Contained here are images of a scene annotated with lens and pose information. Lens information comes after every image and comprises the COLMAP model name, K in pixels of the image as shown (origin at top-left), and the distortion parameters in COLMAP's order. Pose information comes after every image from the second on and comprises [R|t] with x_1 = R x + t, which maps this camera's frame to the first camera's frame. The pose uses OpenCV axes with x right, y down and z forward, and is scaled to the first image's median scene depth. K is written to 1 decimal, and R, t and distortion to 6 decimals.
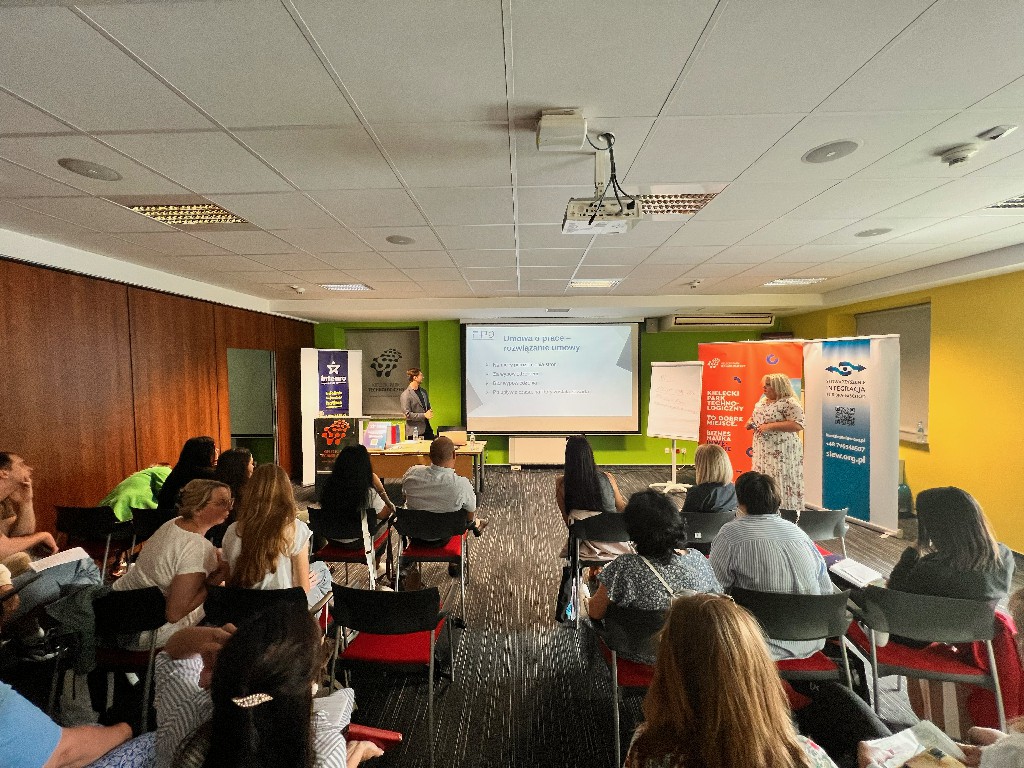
lens RADIAL K [[409.3, 0, 509.3], [0, 409.3, 371.4], [0, 0, 1]] dist [-0.002319, -0.000153]
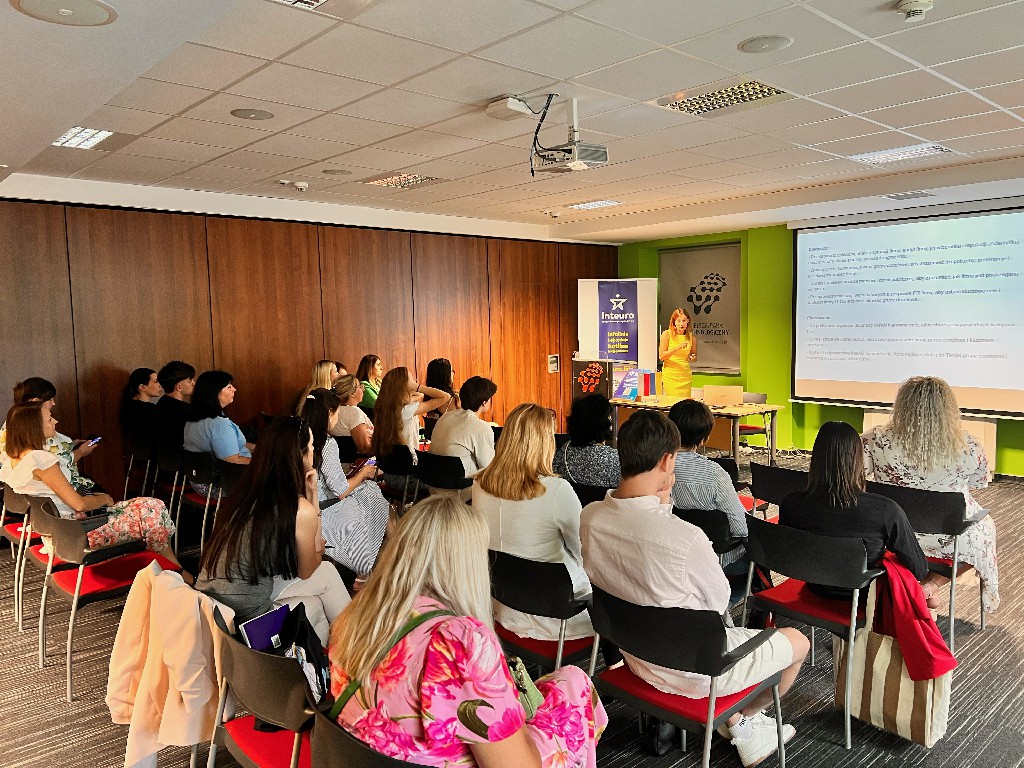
lens RADIAL K [[762.3, 0, 506.6], [0, 762.3, 383.4], [0, 0, 1]] dist [0.031435, -0.037928]
pose [[0.691170, 0.057663, -0.720388, 0.487396], [0.009710, 0.995981, 0.089039, 0.014232], [0.722627, -0.068536, 0.687832, -0.179046]]
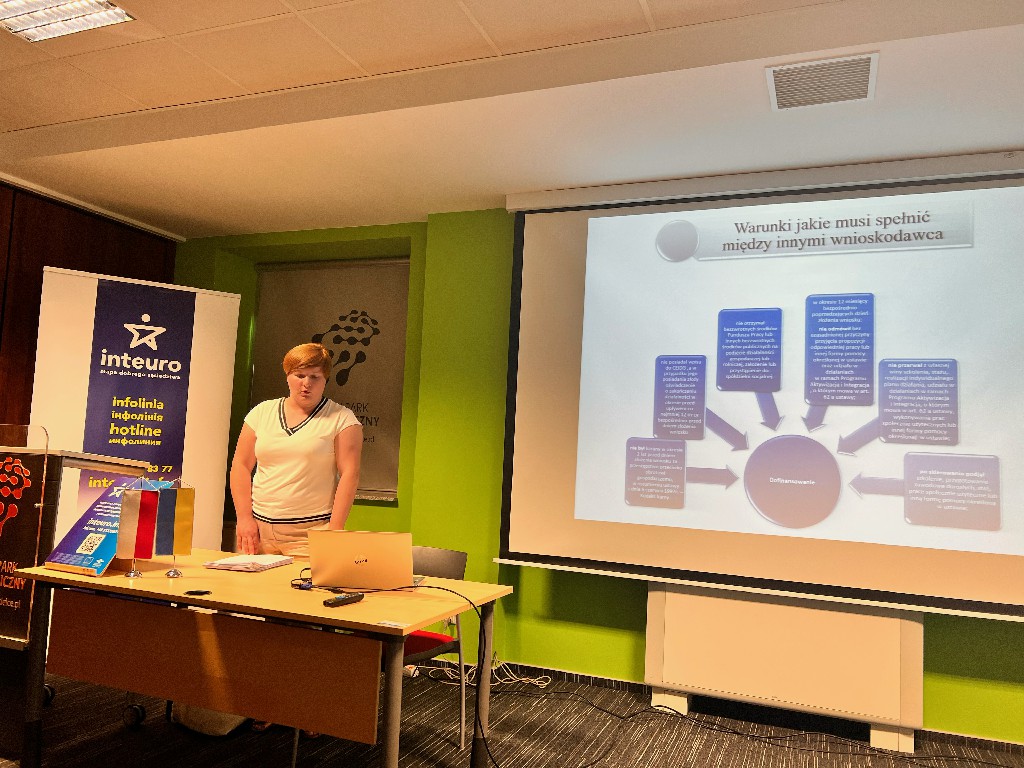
lens RADIAL K [[764.1, 0, 512.0], [0, 764.1, 384.0], [0, 0, 1]] dist [0.029871, -0.031839]
pose [[0.939345, 0.023337, -0.342180, 0.099649], [-0.055653, 0.994832, -0.084928, 0.074118], [0.338429, 0.098820, 0.935789, 0.479663]]
